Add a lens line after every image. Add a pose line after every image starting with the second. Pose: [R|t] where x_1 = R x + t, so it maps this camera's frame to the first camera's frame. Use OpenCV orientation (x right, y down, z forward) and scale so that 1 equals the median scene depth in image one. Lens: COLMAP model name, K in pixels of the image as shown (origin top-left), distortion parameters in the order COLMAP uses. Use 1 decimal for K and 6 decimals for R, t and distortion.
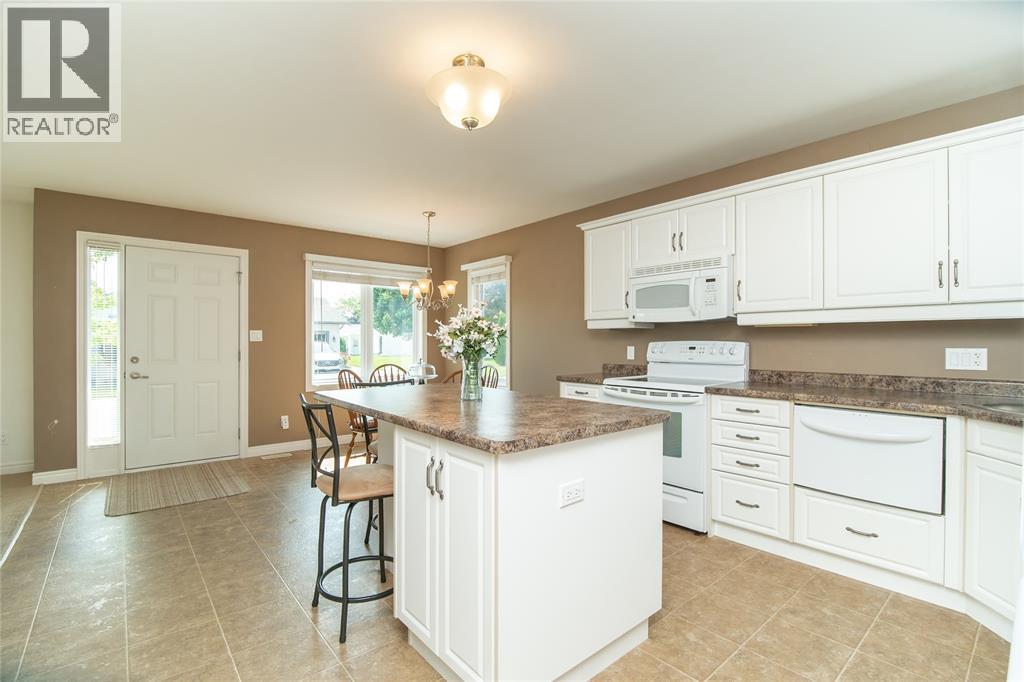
lens RADIAL K [[462.2, 0, 522.6], [0, 462.2, 344.1], [0, 0, 1]] dist [-0.020168, -0.000384]
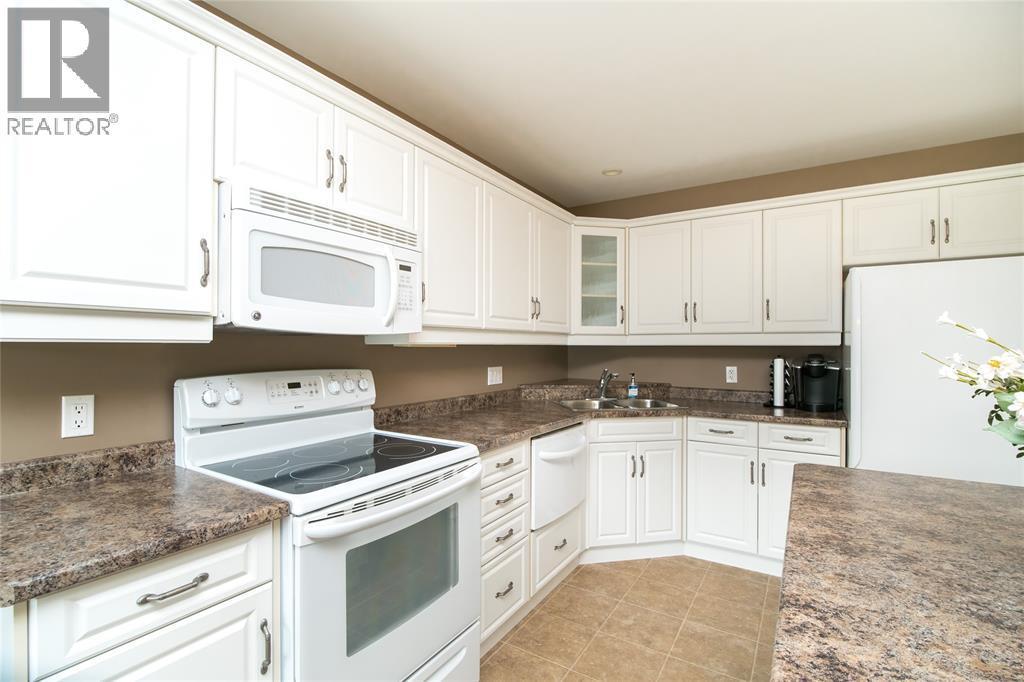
lens RADIAL K [[477.3, 0, 493.4], [0, 477.3, 344.3], [0, 0, 1]] dist [-0.008201, -0.000430]
pose [[-0.257315, 0.000470, 0.966327, -0.201942], [0.001497, 0.999999, -0.000088, -0.038297], [-0.966326, 0.001424, -0.257316, 0.993669]]
